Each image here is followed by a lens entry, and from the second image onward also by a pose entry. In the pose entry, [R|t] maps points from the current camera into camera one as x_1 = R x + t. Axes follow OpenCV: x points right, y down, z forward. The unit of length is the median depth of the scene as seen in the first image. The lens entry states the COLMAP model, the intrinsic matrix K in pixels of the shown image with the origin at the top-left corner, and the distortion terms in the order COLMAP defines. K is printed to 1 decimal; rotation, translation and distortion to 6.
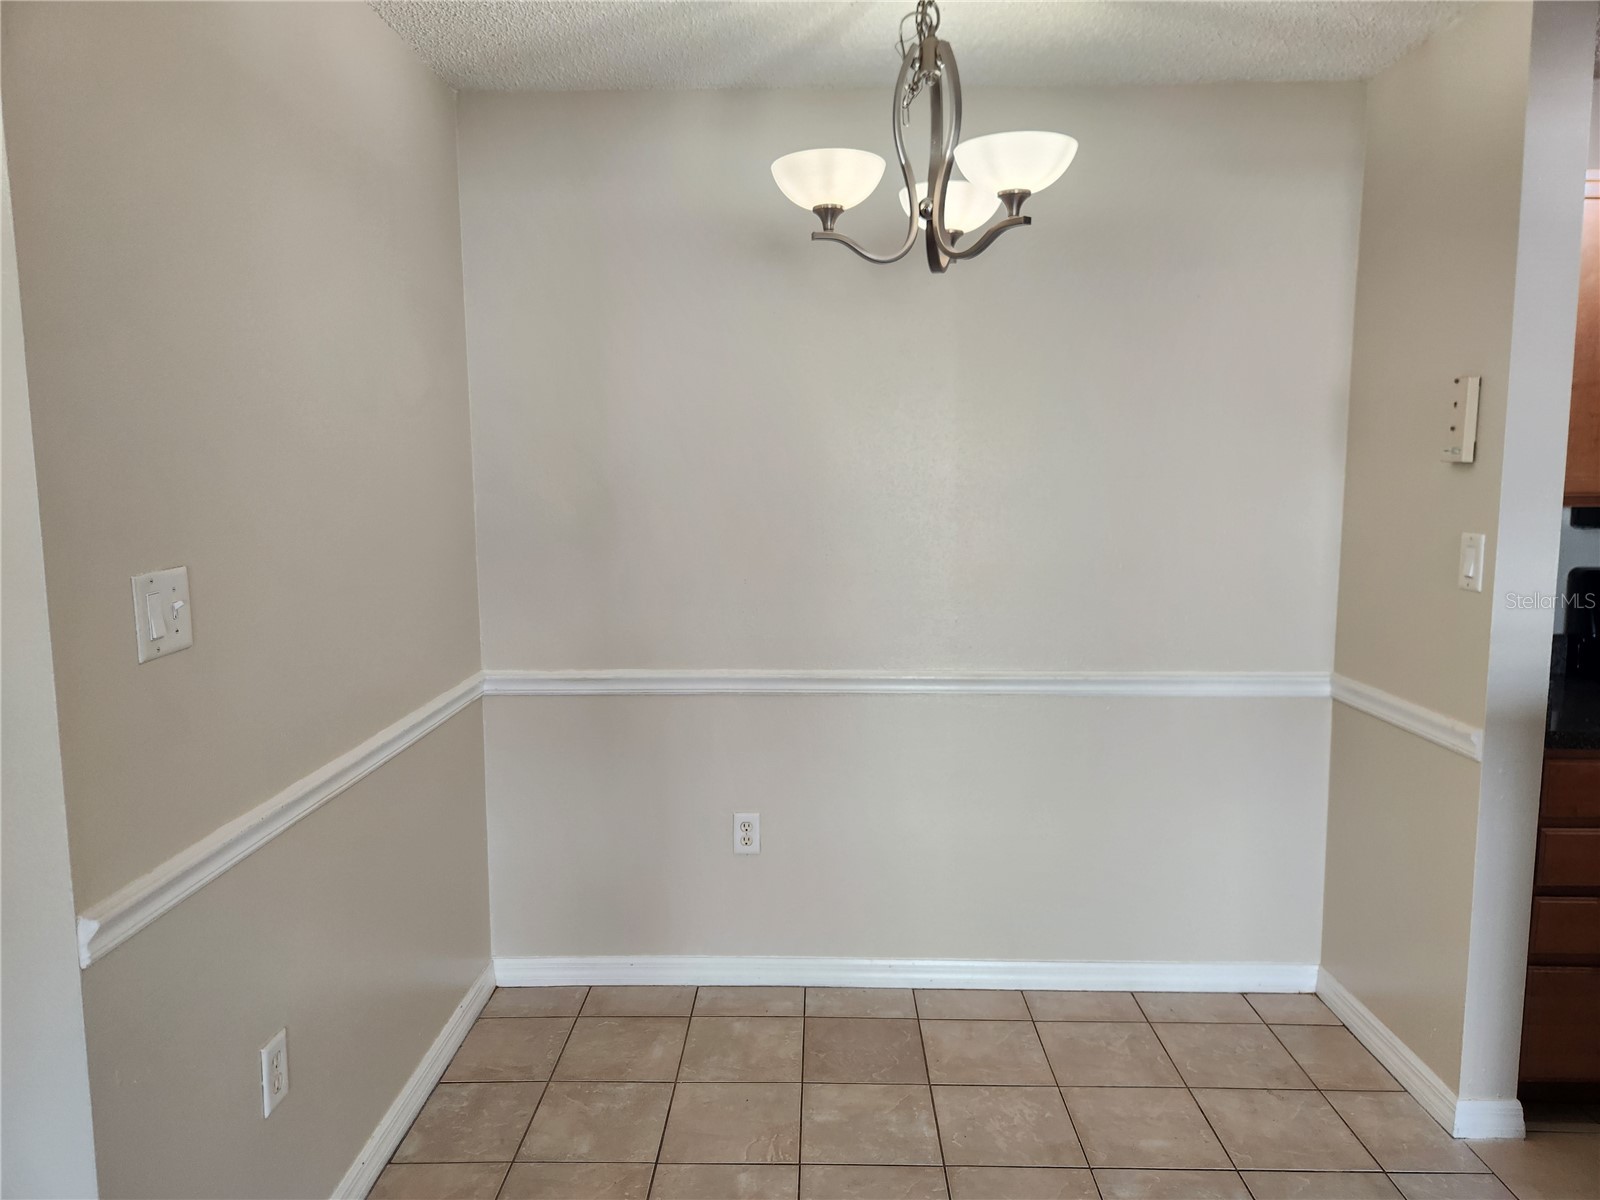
lens RADIAL K [[1084.6, 0, 802.2], [0, 1084.6, 588.4], [0, 0, 1]] dist [0.060569, -0.050936]
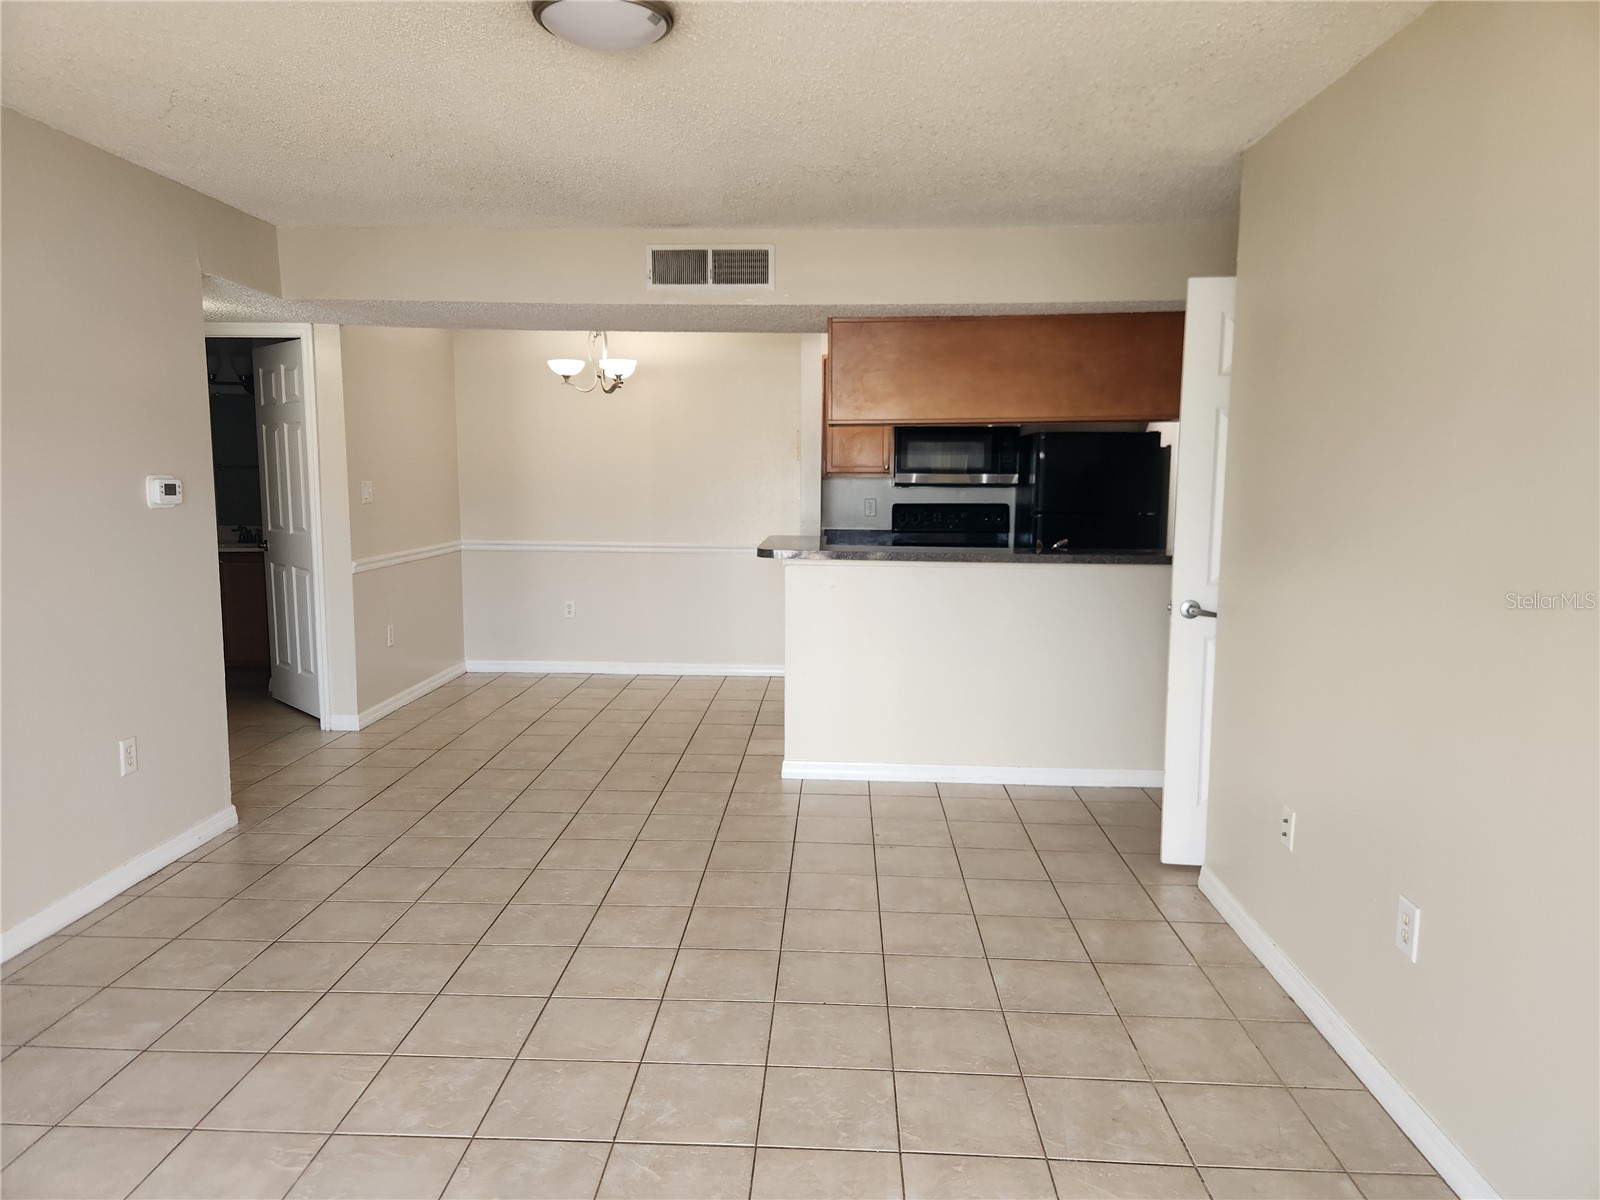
lens RADIAL K [[1084.6, 0, 803.5], [0, 1084.6, 591.4], [0, 0, 1]] dist [0.060569, -0.050936]
pose [[0.999661, 0.014133, -0.021861, 0.662532], [-0.014163, 0.999899, -0.001213, 0.227132], [0.021842, 0.001522, 0.999760, -1.793879]]
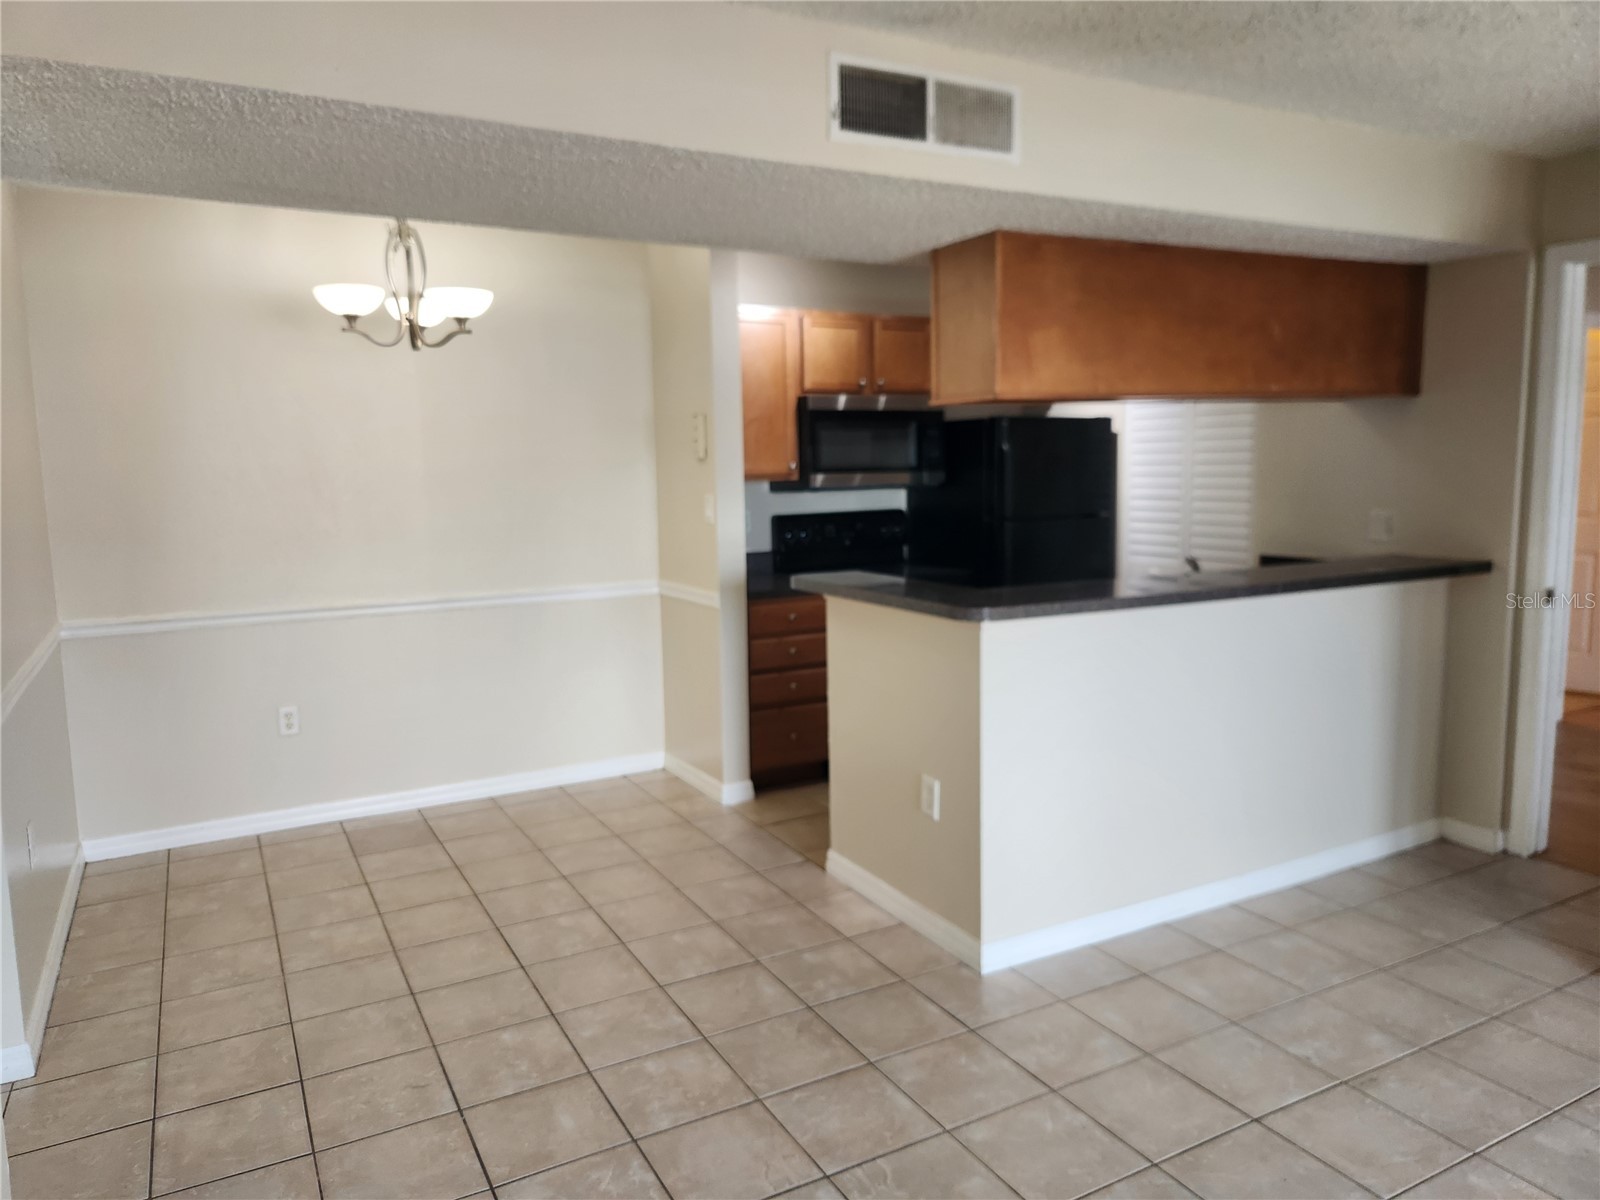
lens RADIAL K [[1084.6, 0, 796.8], [0, 1084.6, 592.8], [0, 0, 1]] dist [0.060569, -0.050936]
pose [[0.867035, -0.071561, 0.493082, -0.215636], [0.069309, 0.997333, 0.022871, 0.089227], [-0.493403, 0.014345, 0.869682, -0.739163]]
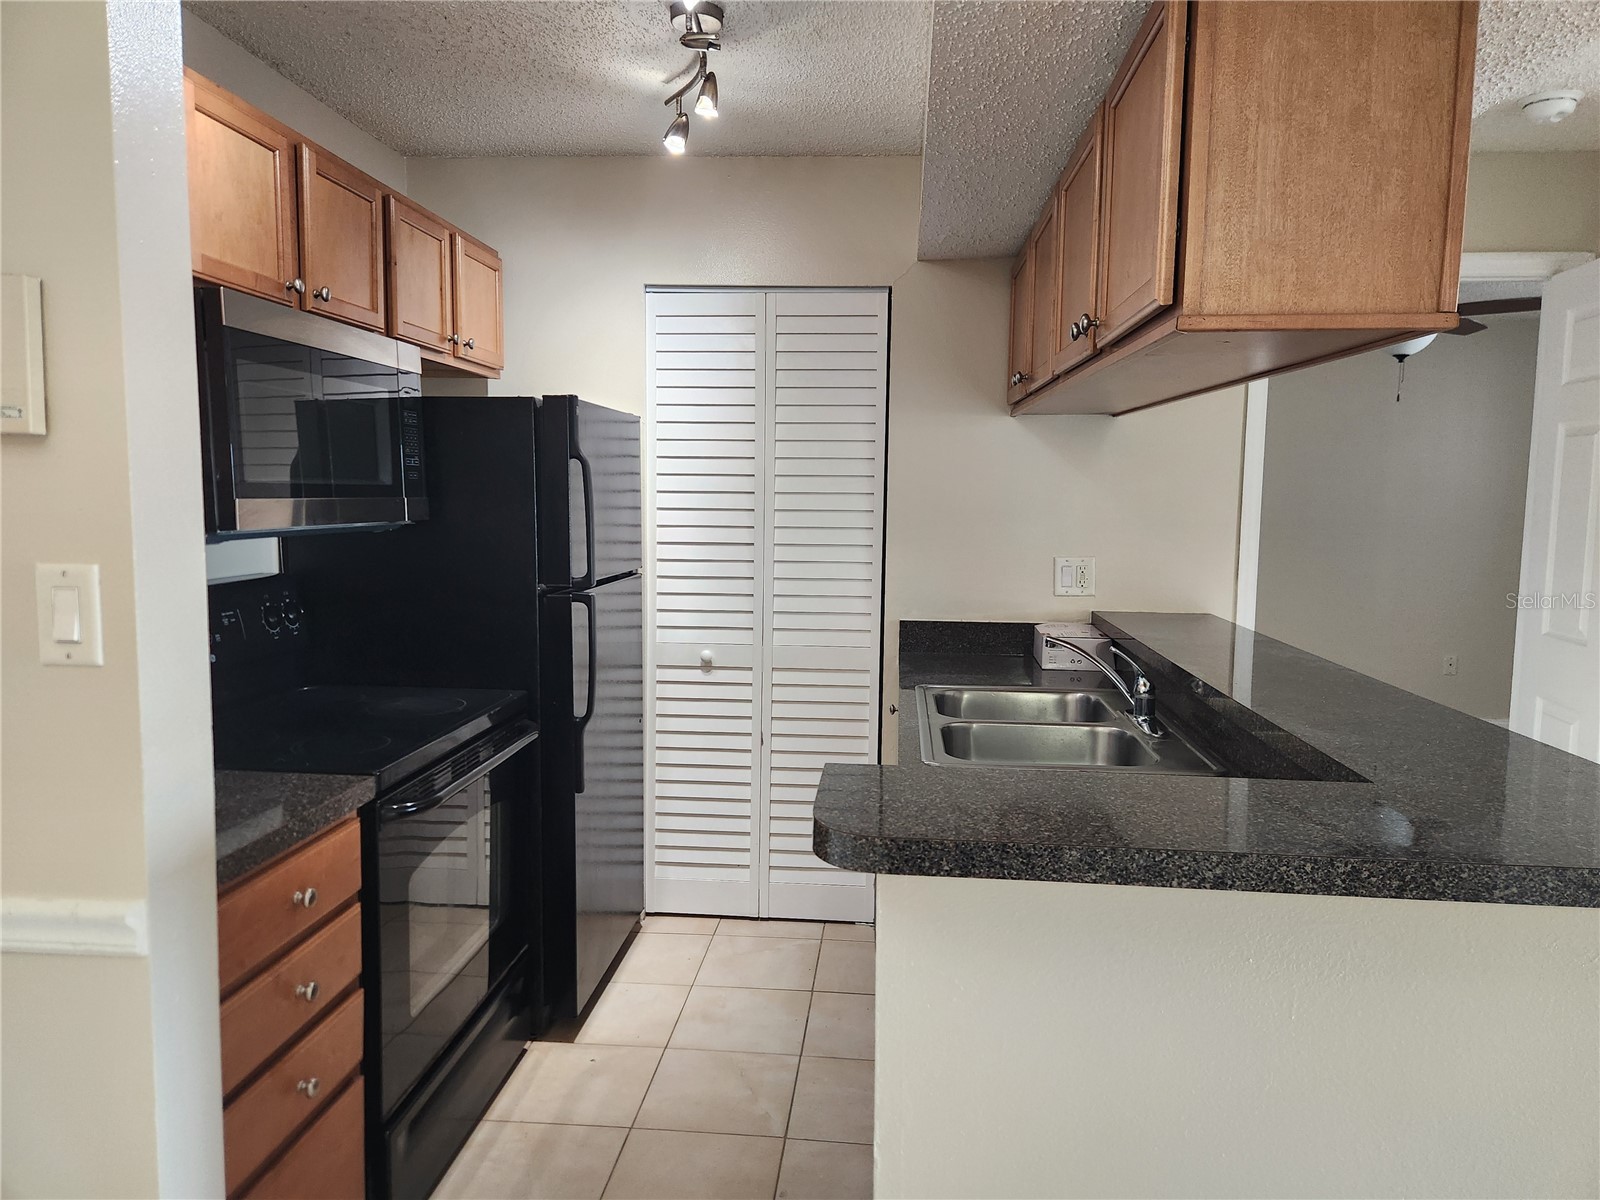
lens RADIAL K [[1098.0, 0, 798.0], [0, 1098.0, 598.6], [0, 0, 1]] dist [-0.039085, -0.001201]
pose [[0.068883, -0.094044, 0.993182, 0.092848], [0.109454, 0.990249, 0.086175, -0.037428], [-0.991602, 0.102772, 0.078505, 0.574700]]
